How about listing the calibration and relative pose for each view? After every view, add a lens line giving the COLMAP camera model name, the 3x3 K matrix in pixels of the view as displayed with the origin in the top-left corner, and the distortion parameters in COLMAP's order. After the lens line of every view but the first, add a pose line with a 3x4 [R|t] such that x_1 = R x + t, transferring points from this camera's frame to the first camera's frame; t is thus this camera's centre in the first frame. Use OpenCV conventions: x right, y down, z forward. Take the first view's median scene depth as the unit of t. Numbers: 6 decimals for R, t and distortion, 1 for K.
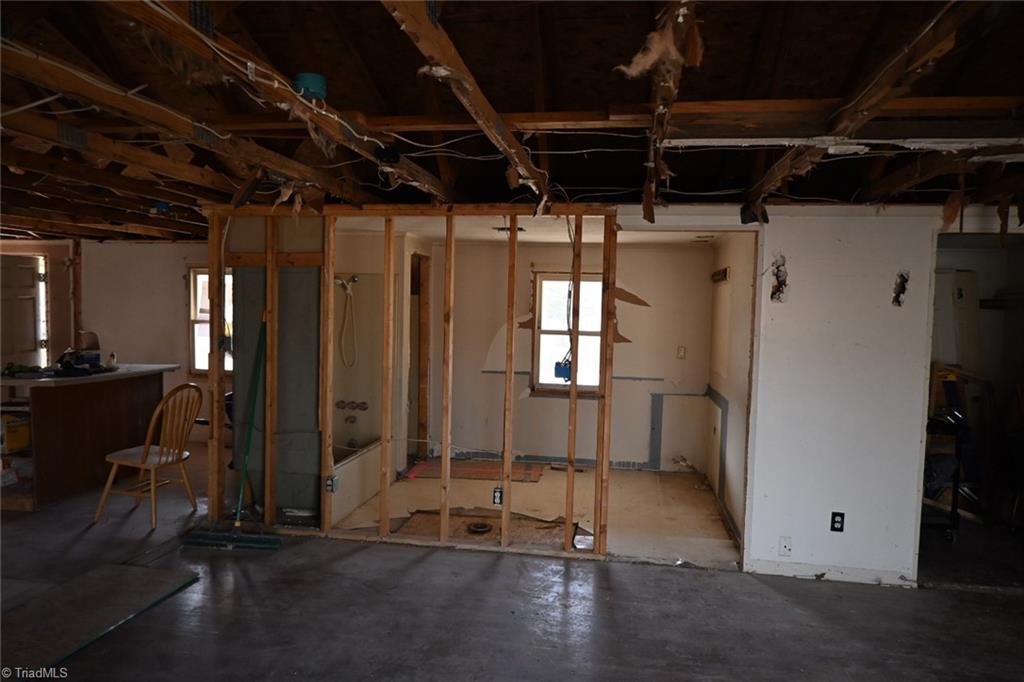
lens RADIAL K [[690.9, 0, 513.2], [0, 690.9, 342.7], [0, 0, 1]] dist [-0.006372, -0.001706]
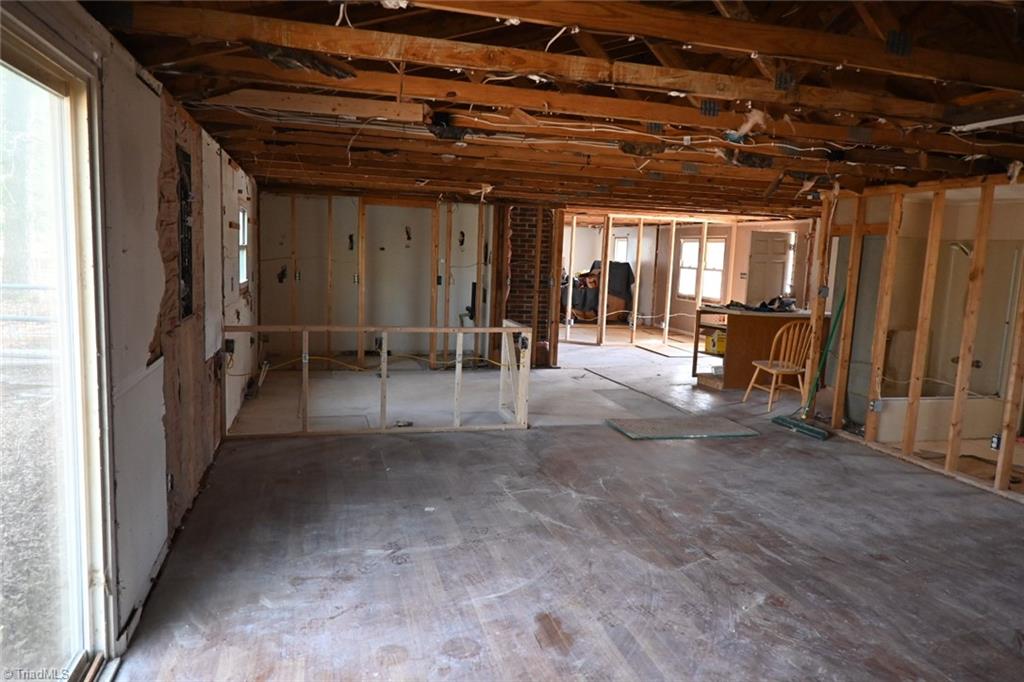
lens RADIAL K [[690.9, 0, 511.8], [0, 690.9, 340.3], [0, 0, 1]] dist [-0.006372, -0.001706]
pose [[0.418701, 0.112853, -0.901085, 0.619102], [-0.083901, 0.992812, 0.085356, 0.034653], [0.904240, 0.039863, 0.425160, -0.160355]]
